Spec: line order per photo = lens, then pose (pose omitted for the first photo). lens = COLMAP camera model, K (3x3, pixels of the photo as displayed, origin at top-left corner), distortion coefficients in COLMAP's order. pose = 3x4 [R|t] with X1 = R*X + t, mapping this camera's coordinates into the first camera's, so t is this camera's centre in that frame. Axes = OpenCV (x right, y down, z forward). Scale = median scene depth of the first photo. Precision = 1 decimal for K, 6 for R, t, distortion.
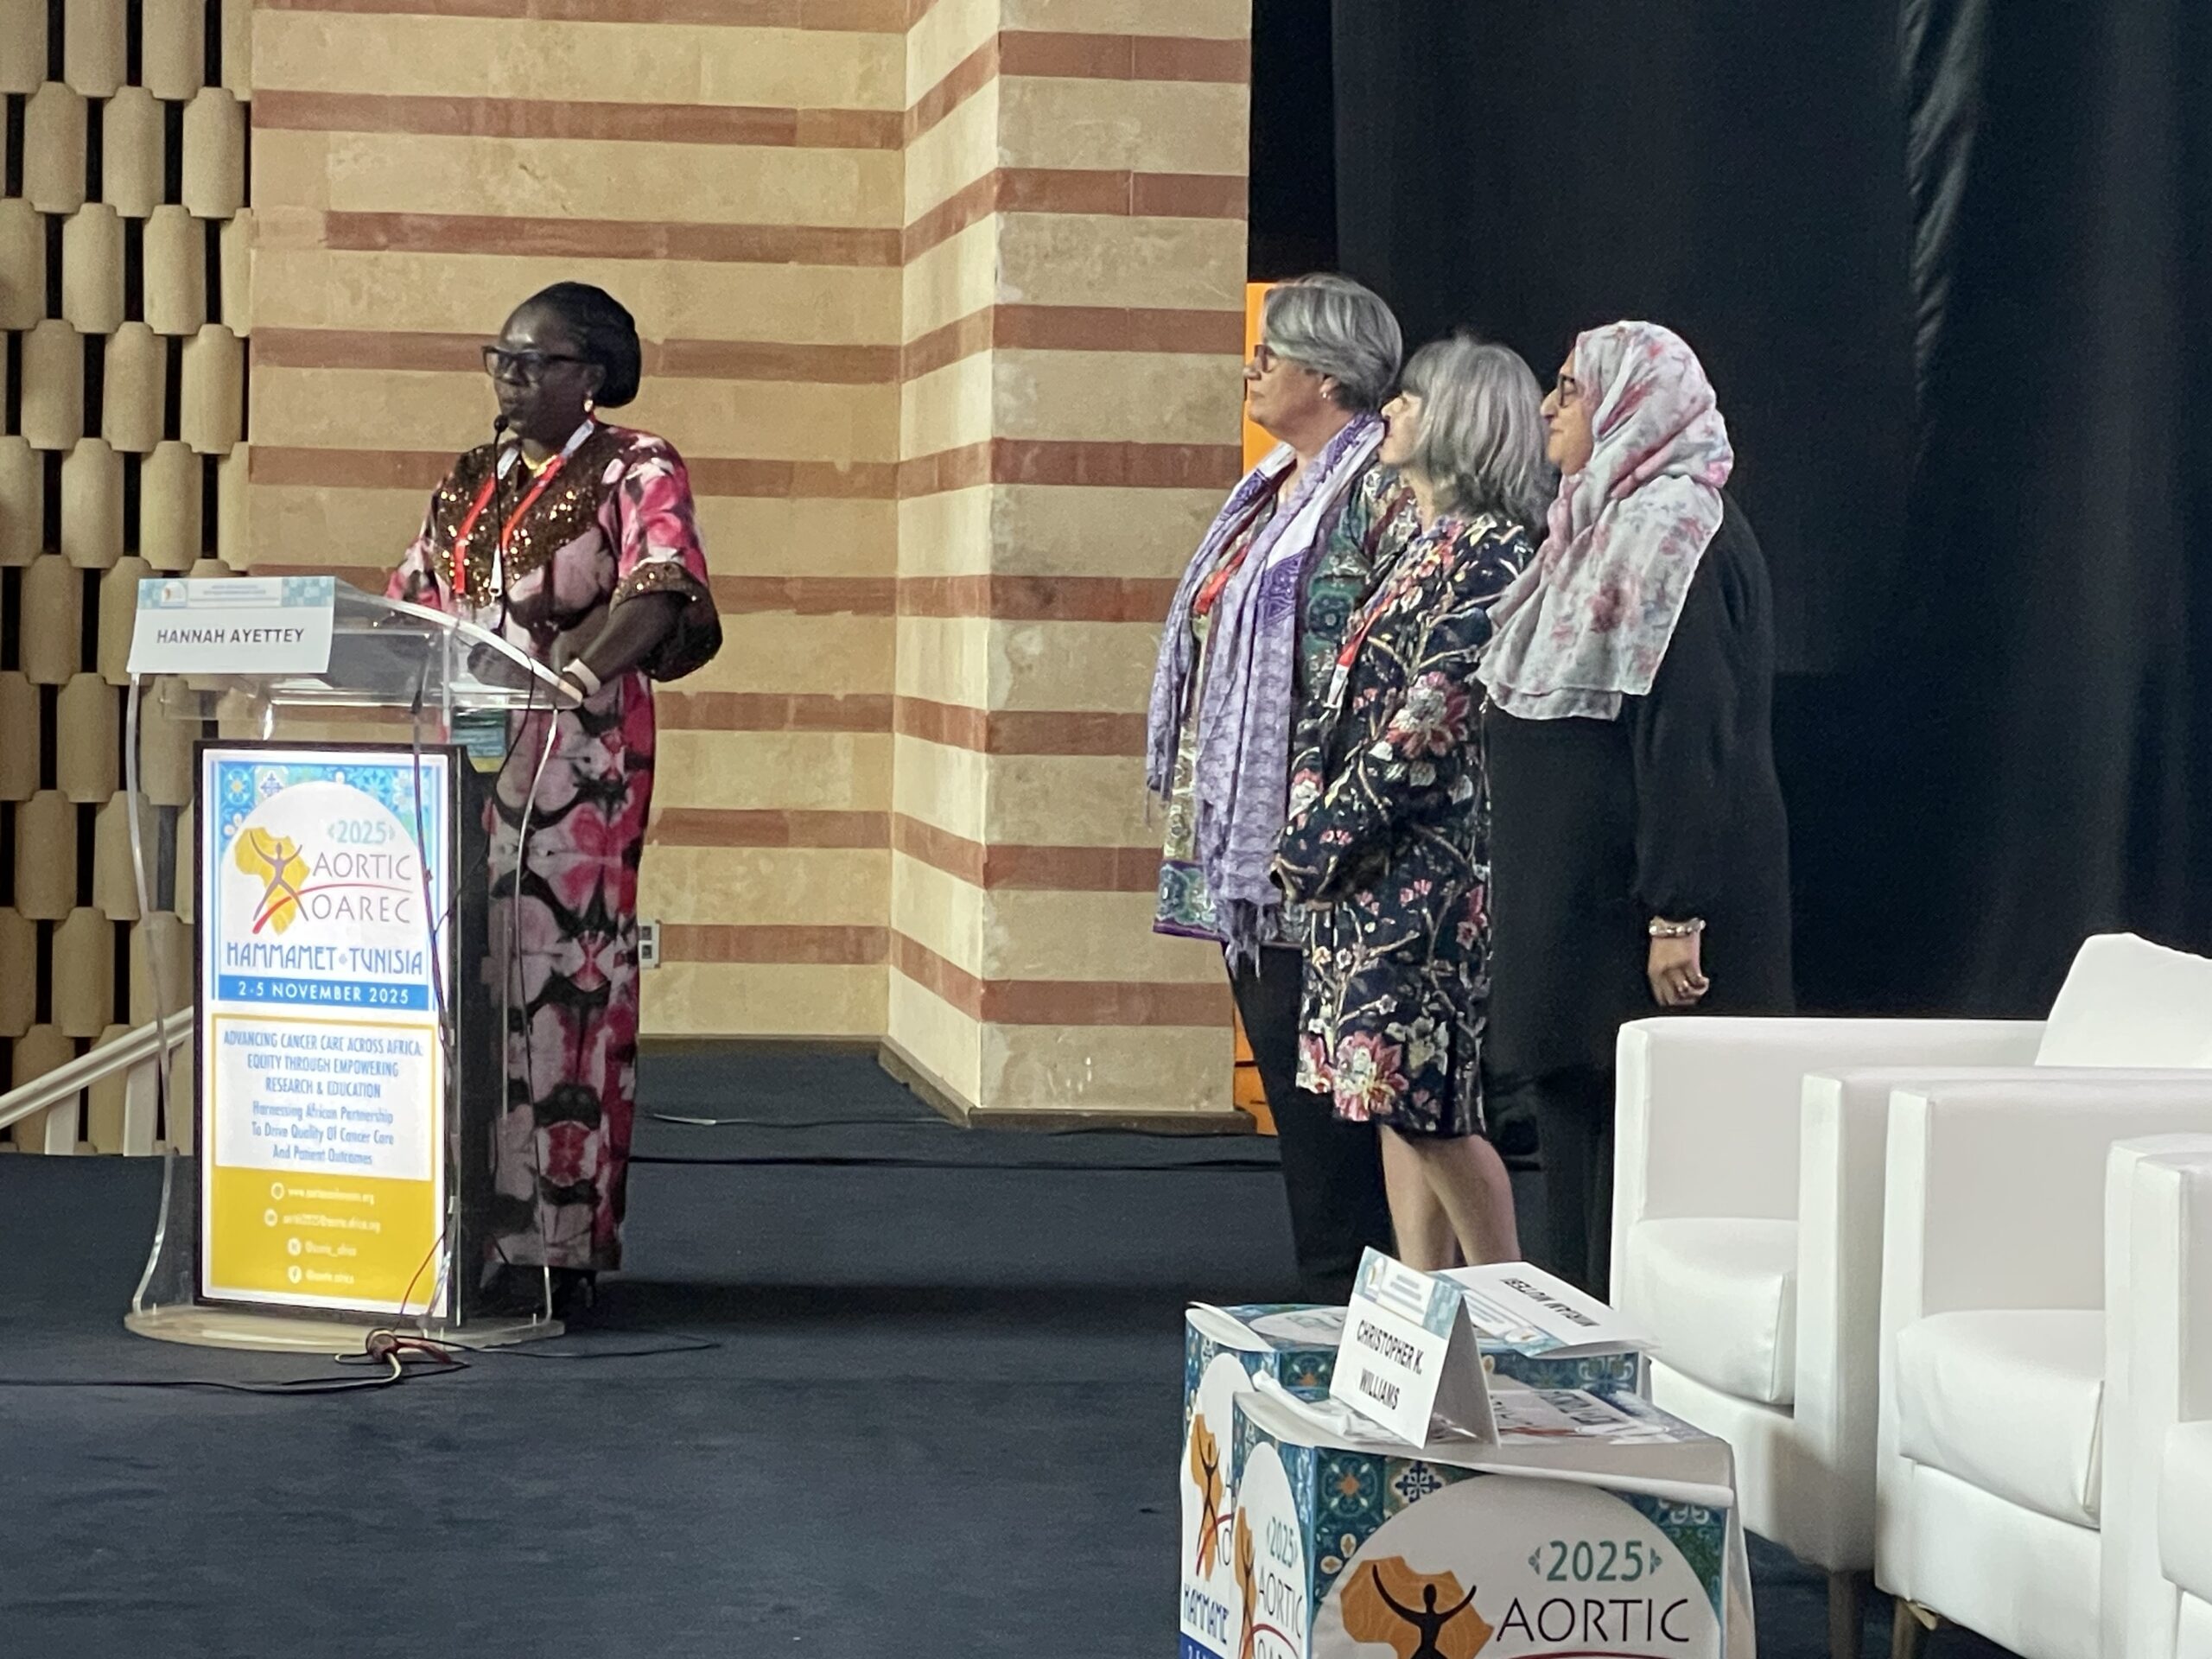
lens RADIAL K [[6236.9, 0, 1122.6], [0, 6236.9, 826.8], [0, 0, 1]] dist [0.061613, 0.000000]
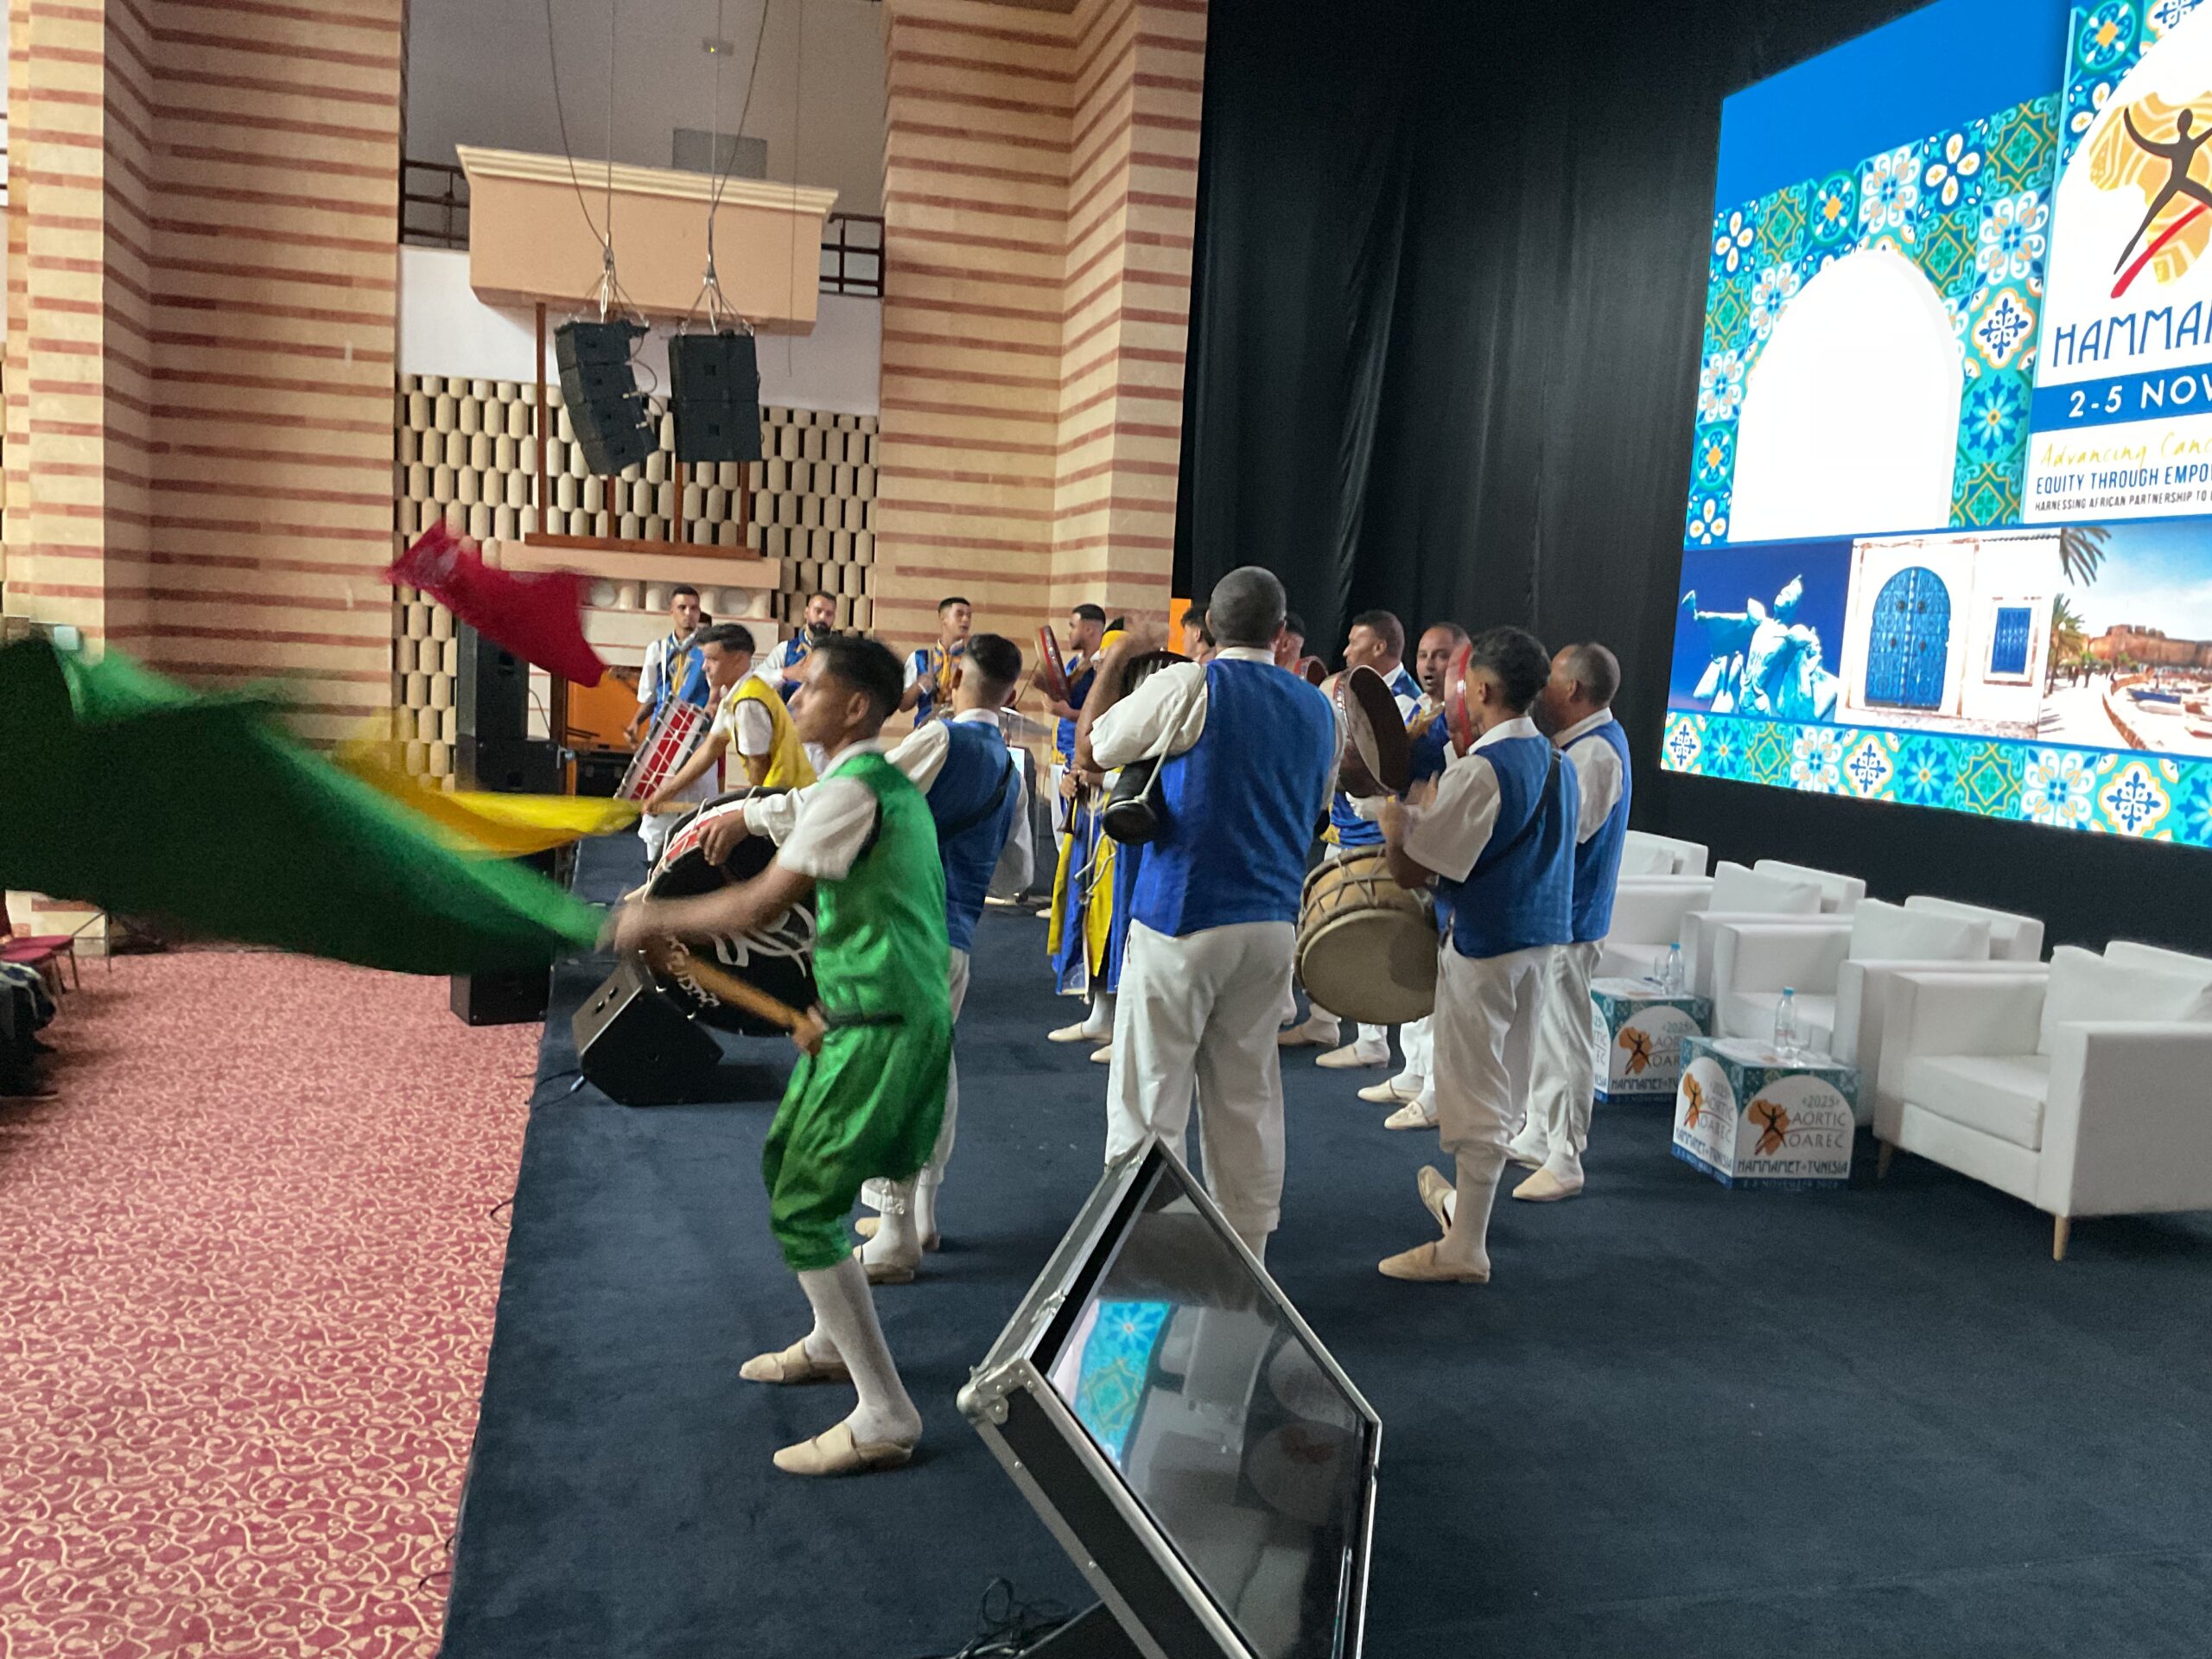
lens RADIAL K [[1855.0, 0, 1089.4], [0, 1855.0, 814.0], [0, 0, 1]] dist [0.078141, -0.104510]
pose [[0.994551, 0.024685, 0.101287, -0.189372], [-0.031597, 0.997238, 0.067213, -0.047275], [-0.099348, -0.070047, 0.992584, -0.145560]]
